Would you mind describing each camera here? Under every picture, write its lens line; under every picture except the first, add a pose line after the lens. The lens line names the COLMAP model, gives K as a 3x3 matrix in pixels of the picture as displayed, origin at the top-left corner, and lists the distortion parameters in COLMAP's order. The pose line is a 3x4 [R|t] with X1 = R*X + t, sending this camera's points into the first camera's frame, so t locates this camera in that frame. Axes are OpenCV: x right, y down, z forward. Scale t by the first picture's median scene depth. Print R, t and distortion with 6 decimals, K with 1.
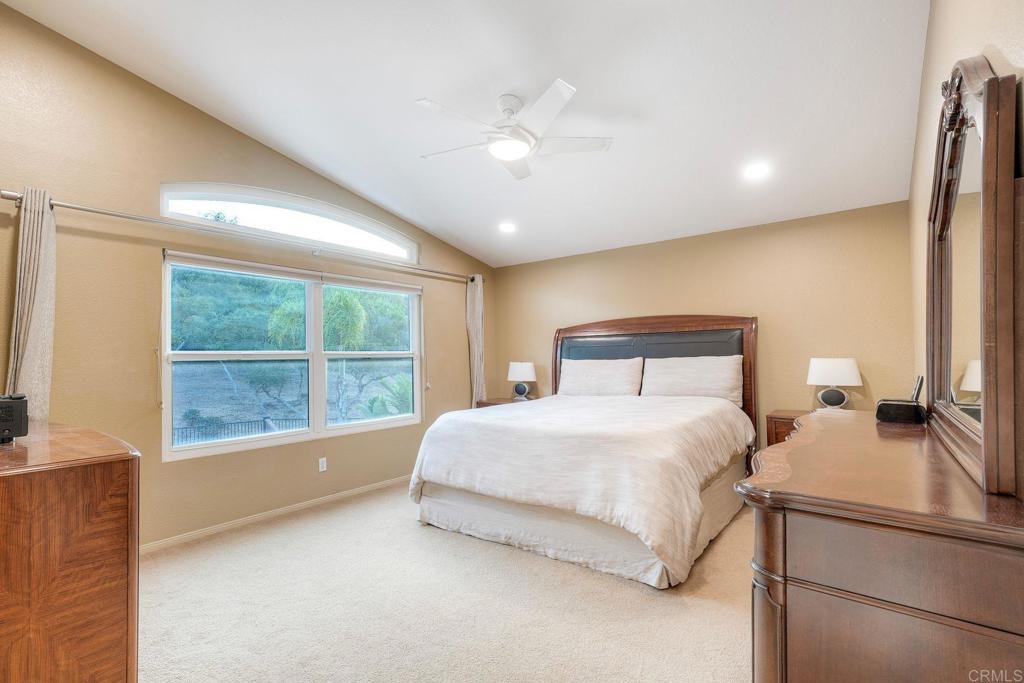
lens RADIAL K [[472.4, 0, 511.6], [0, 472.4, 346.1], [0, 0, 1]] dist [0.000669, 0.000155]
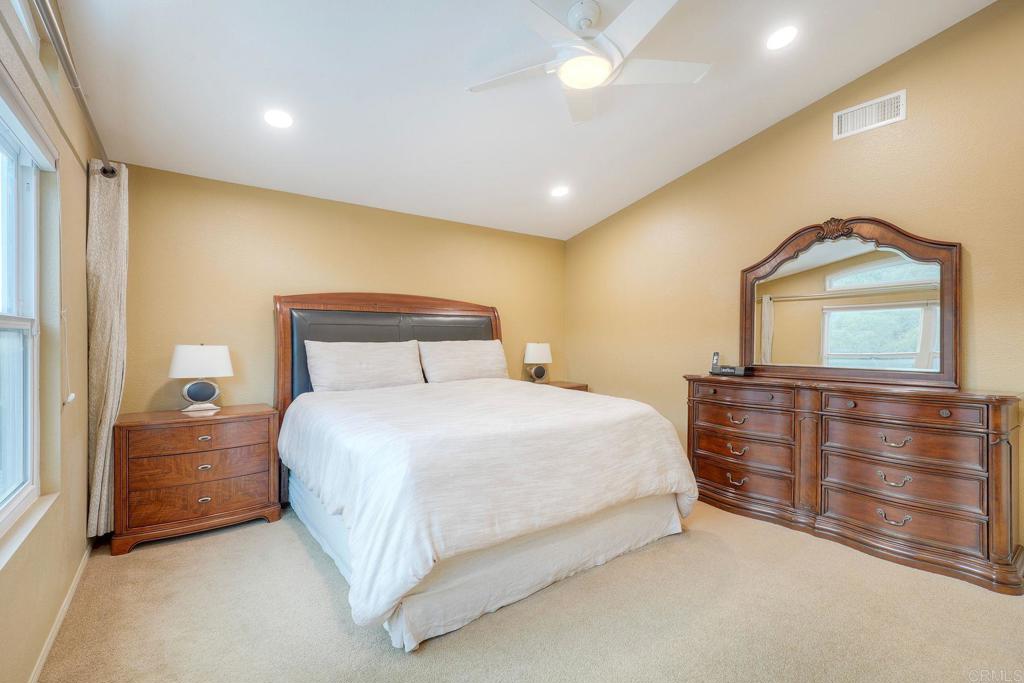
lens RADIAL K [[453.5, 0, 512.0], [0, 453.5, 341.5], [0, 0, 1]] dist [-0.020680, -0.000015]
pose [[0.292155, 0.021336, 0.956133, -0.614042], [-0.023871, 0.999602, -0.015012, 0.044717], [-0.956073, -0.018438, 0.292548, 0.742238]]
